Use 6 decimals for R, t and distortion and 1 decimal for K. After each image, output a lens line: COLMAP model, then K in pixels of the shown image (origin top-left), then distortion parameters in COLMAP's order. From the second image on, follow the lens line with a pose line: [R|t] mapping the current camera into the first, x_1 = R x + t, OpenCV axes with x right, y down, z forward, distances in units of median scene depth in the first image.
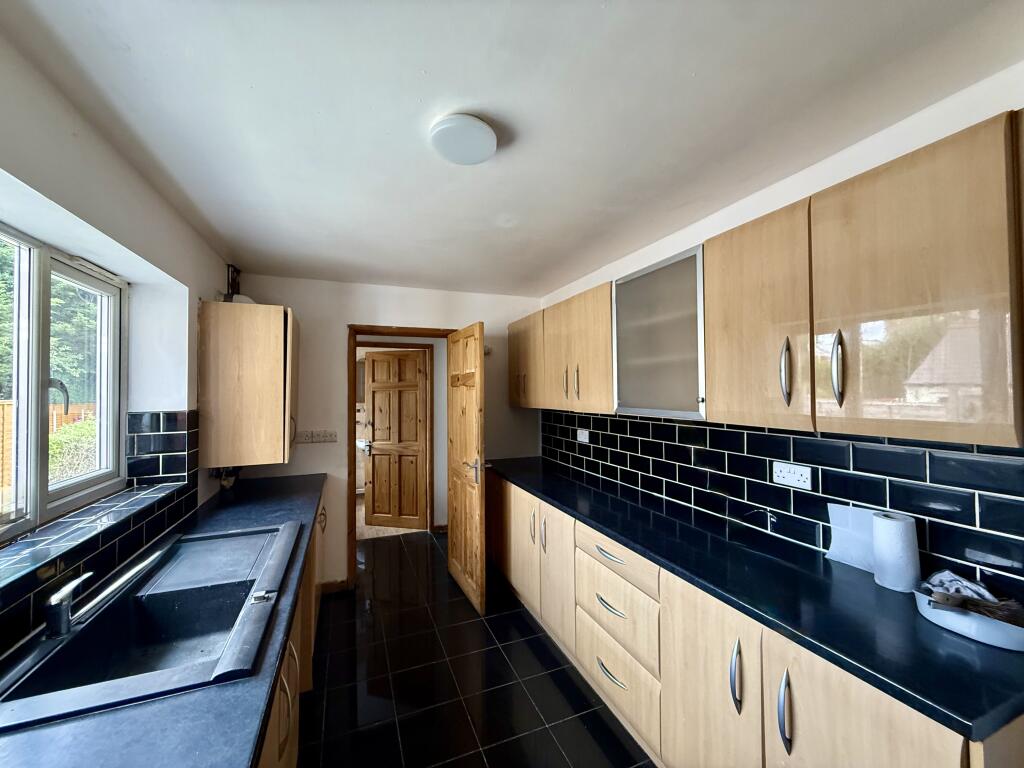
lens RADIAL K [[408.1, 0, 512.0], [0, 408.1, 384.0], [0, 0, 1]] dist [0.000534, 0.000104]
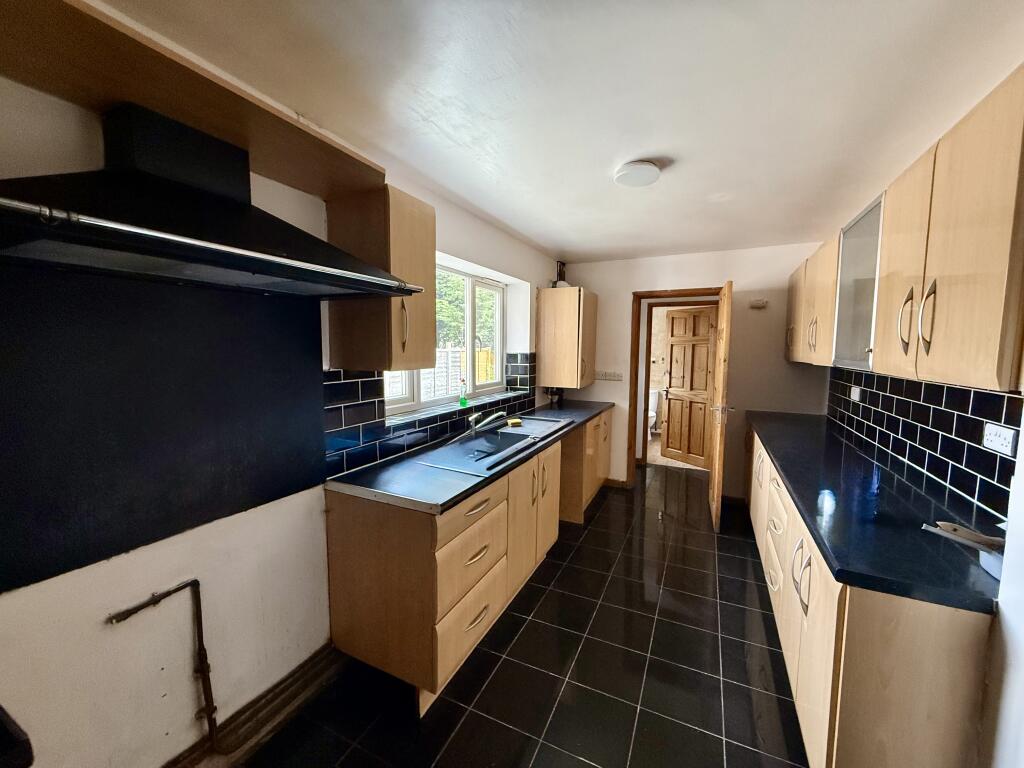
lens RADIAL K [[408.1, 0, 512.0], [0, 408.1, 384.0], [0, 0, 1]] dist [0.000534, 0.000104]
pose [[0.673731, 0.078331, -0.734813, 0.395644], [0.000931, 0.994276, 0.106843, 0.008161], [0.738976, -0.072667, 0.669801, -0.222138]]
